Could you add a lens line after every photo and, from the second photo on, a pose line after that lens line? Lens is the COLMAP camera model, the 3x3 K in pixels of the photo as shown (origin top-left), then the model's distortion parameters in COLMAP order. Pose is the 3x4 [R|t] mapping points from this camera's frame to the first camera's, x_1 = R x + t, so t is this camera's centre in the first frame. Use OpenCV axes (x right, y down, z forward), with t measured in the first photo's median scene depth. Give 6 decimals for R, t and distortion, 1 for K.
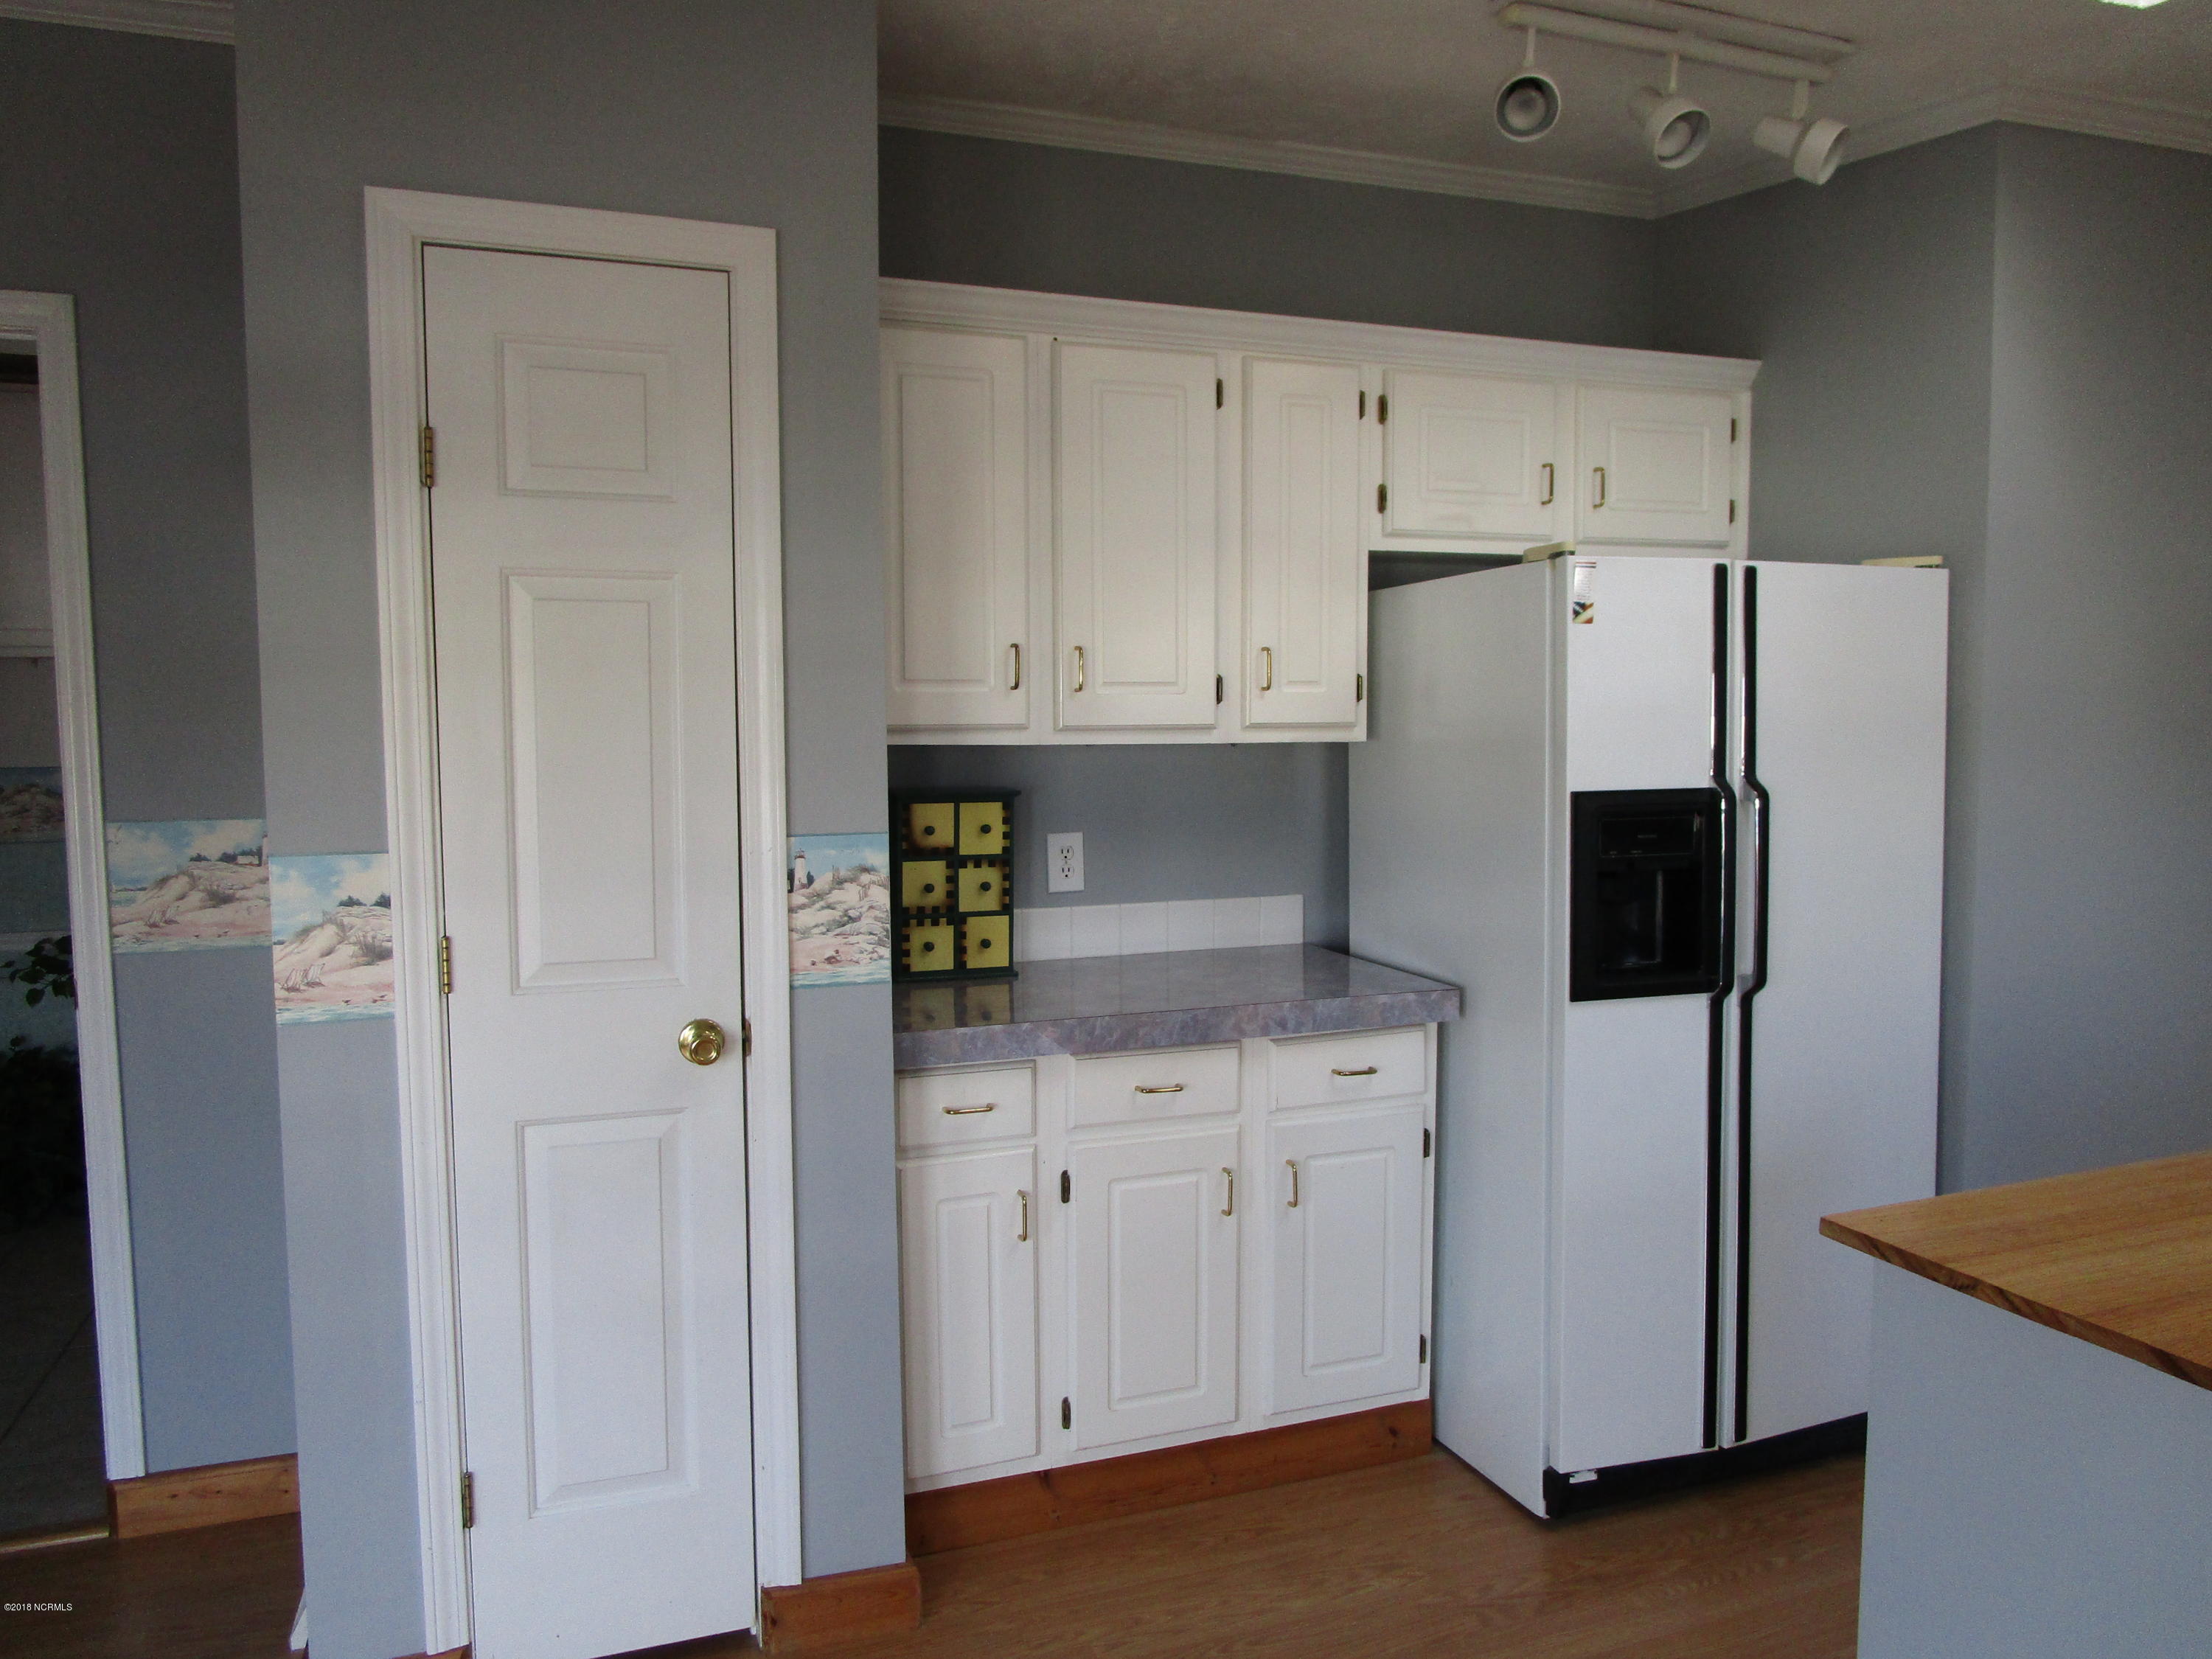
lens RADIAL K [[1574.2, 0, 1109.4], [0, 1574.2, 838.4], [0, 0, 1]] dist [-0.027725, -0.000153]
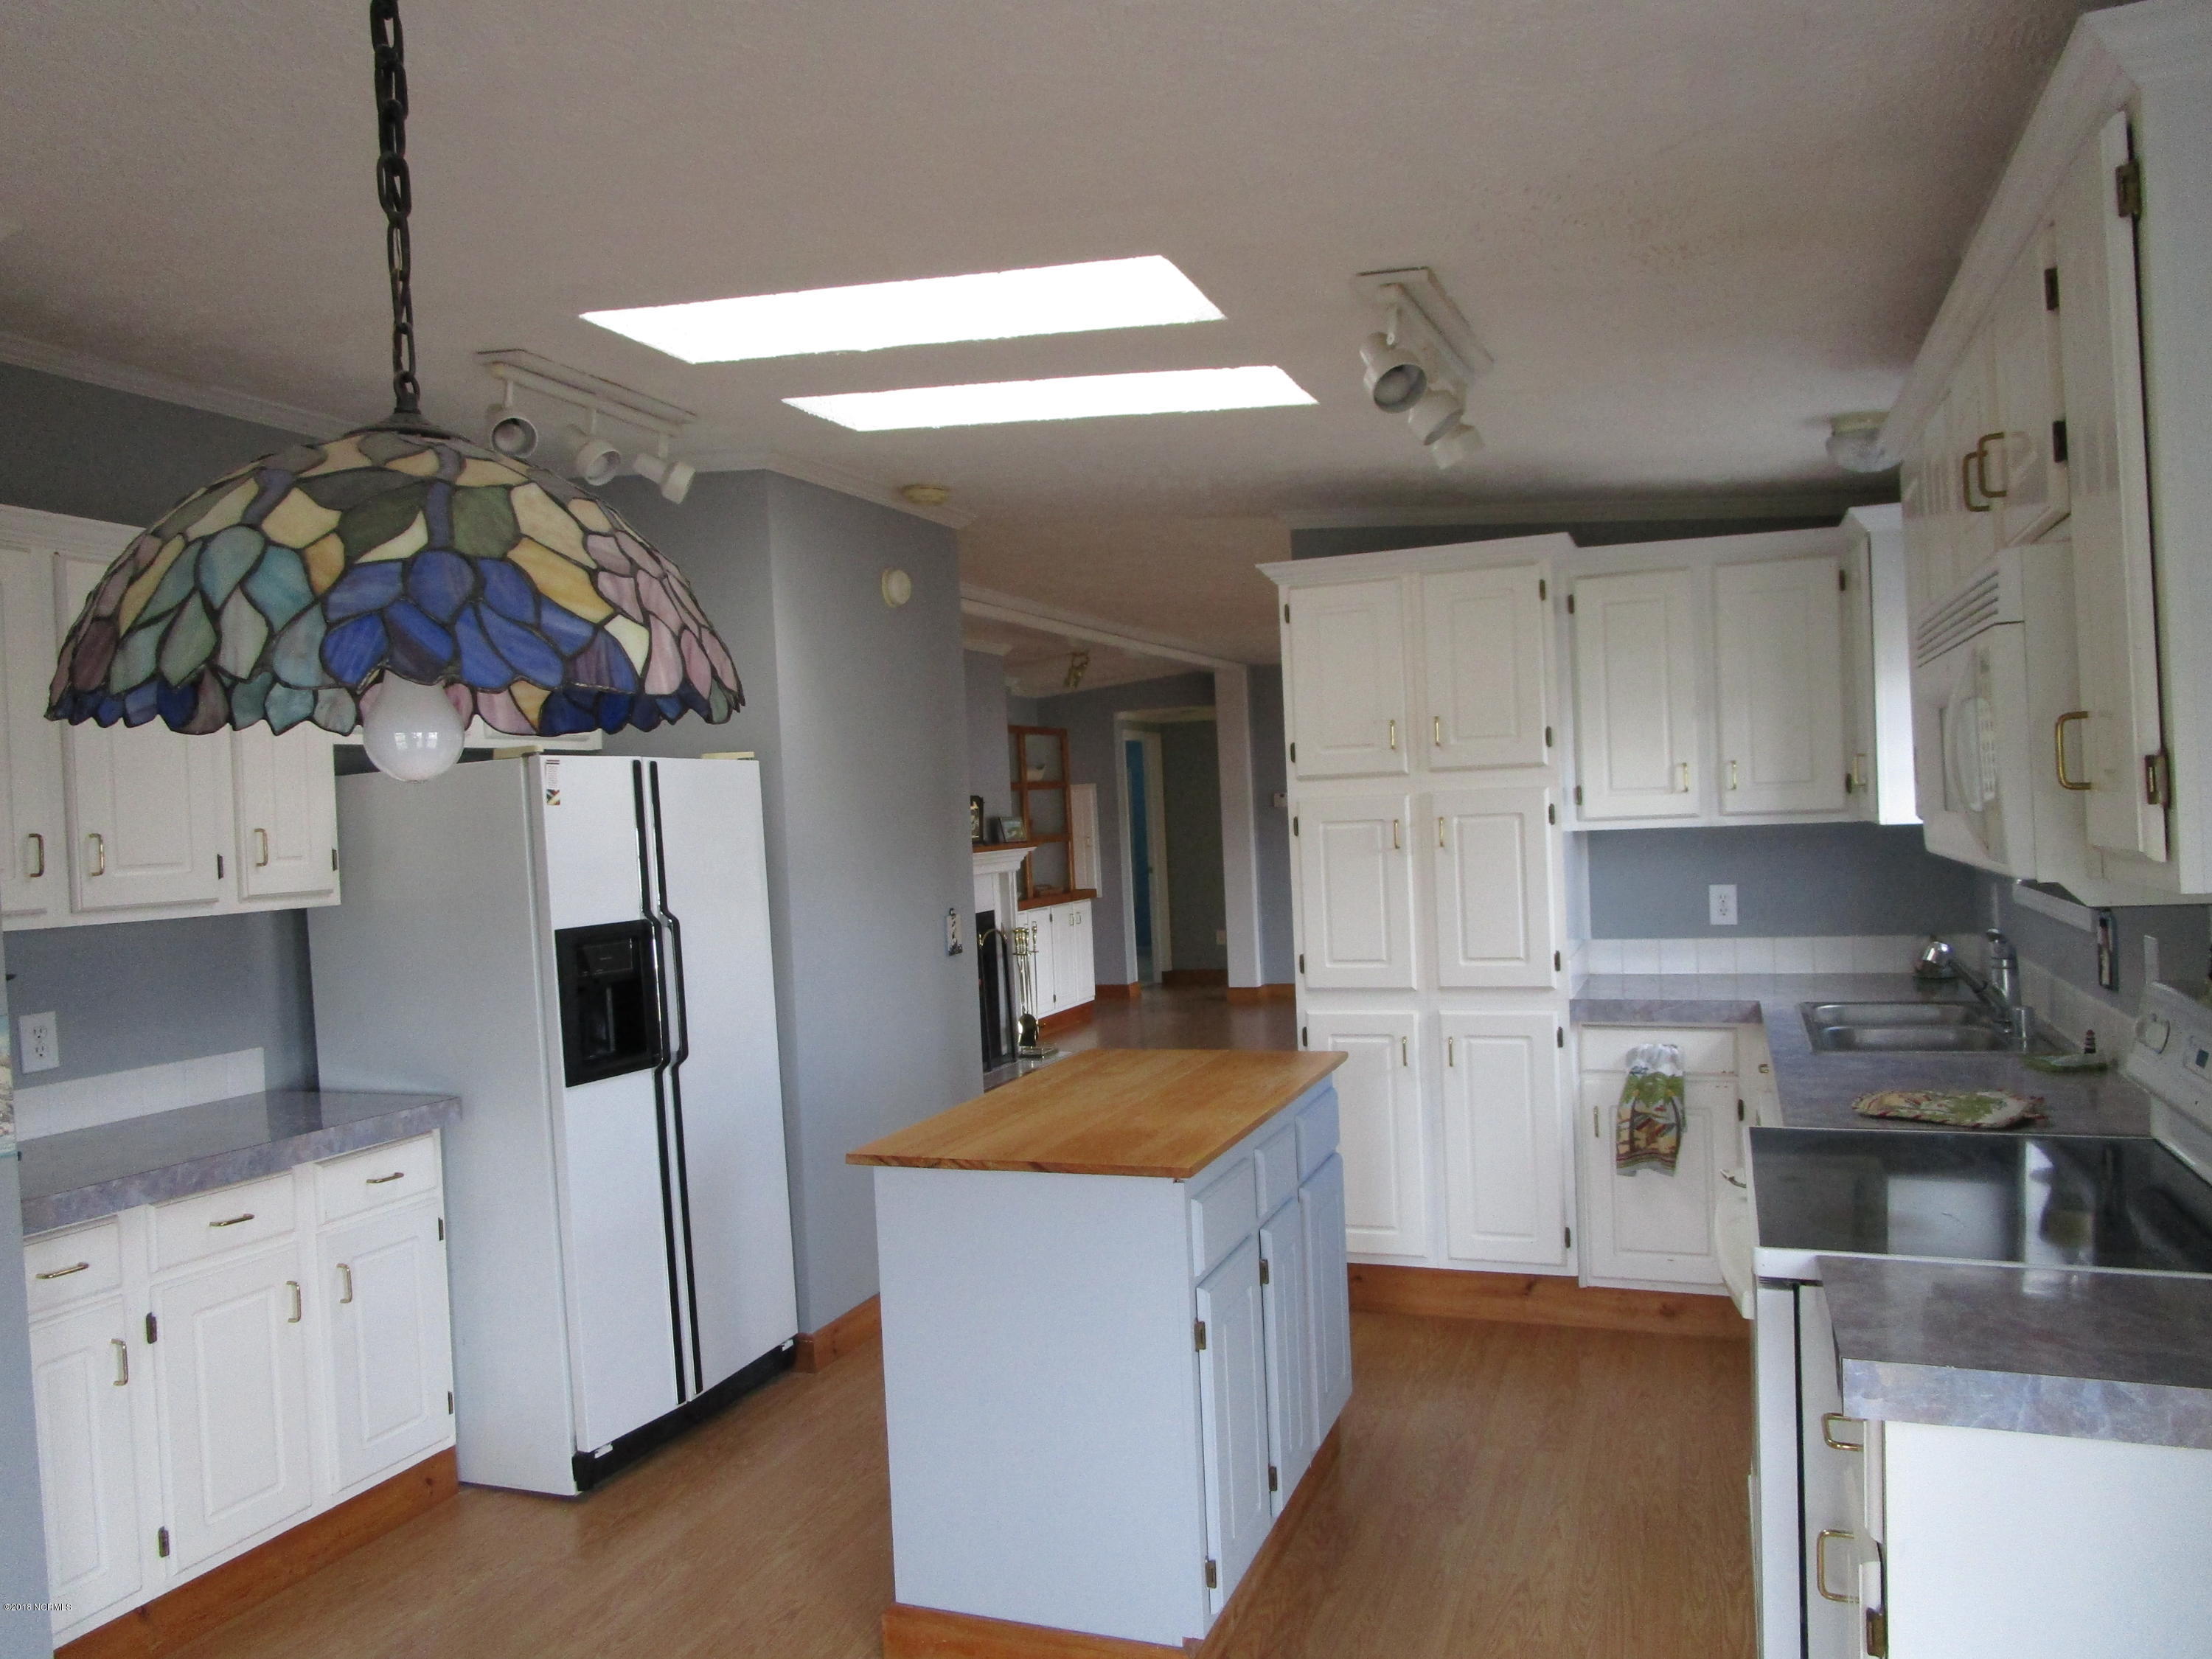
lens RADIAL K [[1574.2, 0, 1108.0], [0, 1574.2, 843.9], [0, 0, 1]] dist [-0.027725, -0.000153]
pose [[0.668319, -0.038188, 0.742894, -0.361325], [0.104603, 0.993583, -0.043027, 0.003953], [-0.736484, 0.106465, 0.668025, -0.235811]]
